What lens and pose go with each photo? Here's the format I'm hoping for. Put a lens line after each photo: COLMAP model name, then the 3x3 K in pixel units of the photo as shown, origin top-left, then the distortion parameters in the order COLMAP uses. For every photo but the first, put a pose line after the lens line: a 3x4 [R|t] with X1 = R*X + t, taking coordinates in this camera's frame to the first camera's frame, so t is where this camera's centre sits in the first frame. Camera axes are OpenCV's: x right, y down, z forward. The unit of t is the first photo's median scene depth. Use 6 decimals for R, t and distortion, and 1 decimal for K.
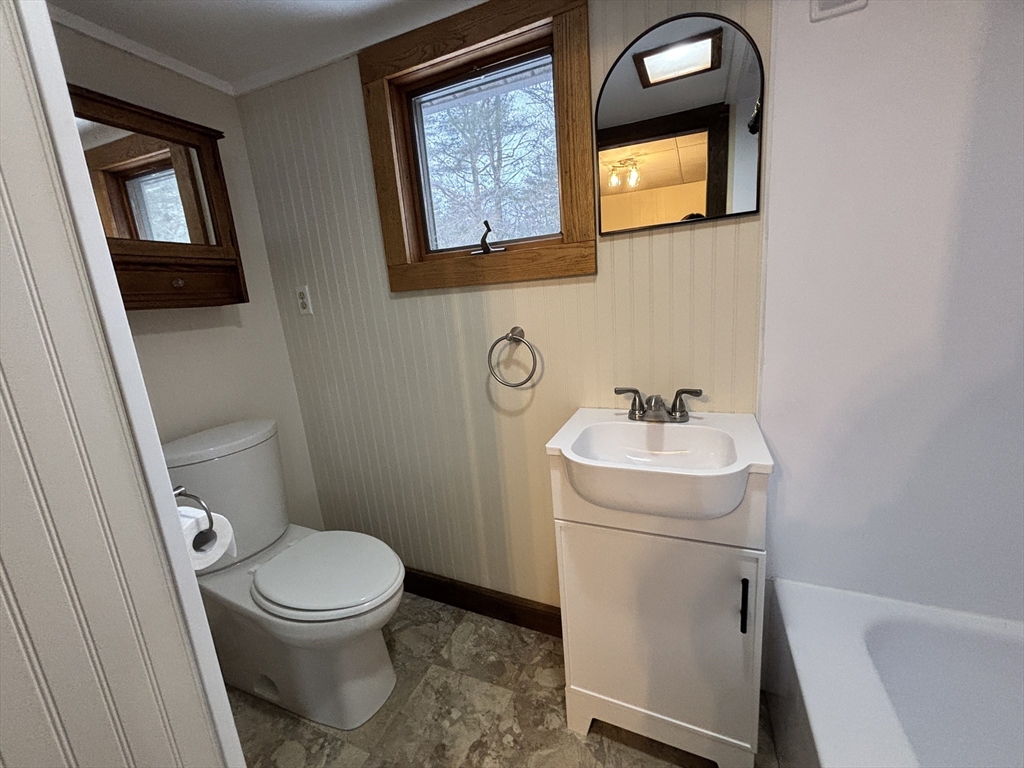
lens RADIAL K [[413.3, 0, 513.1], [0, 413.3, 385.3], [0, 0, 1]] dist [0.000373, 0.000442]
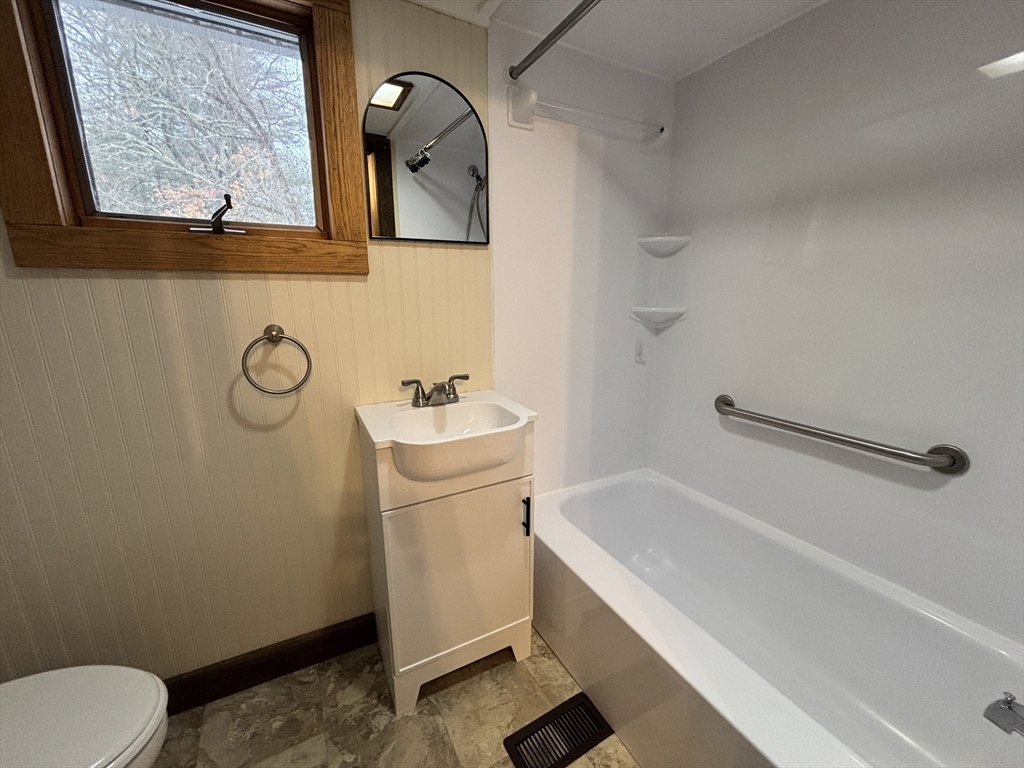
lens RADIAL K [[413.3, 0, 507.4], [0, 413.3, 384.8], [0, 0, 1]] dist [0.000373, 0.000442]
pose [[0.612183, -0.101187, 0.784215, -0.422629], [0.116325, 0.992512, 0.037256, 0.008652], [-0.782113, 0.068417, 0.619370, 0.094309]]
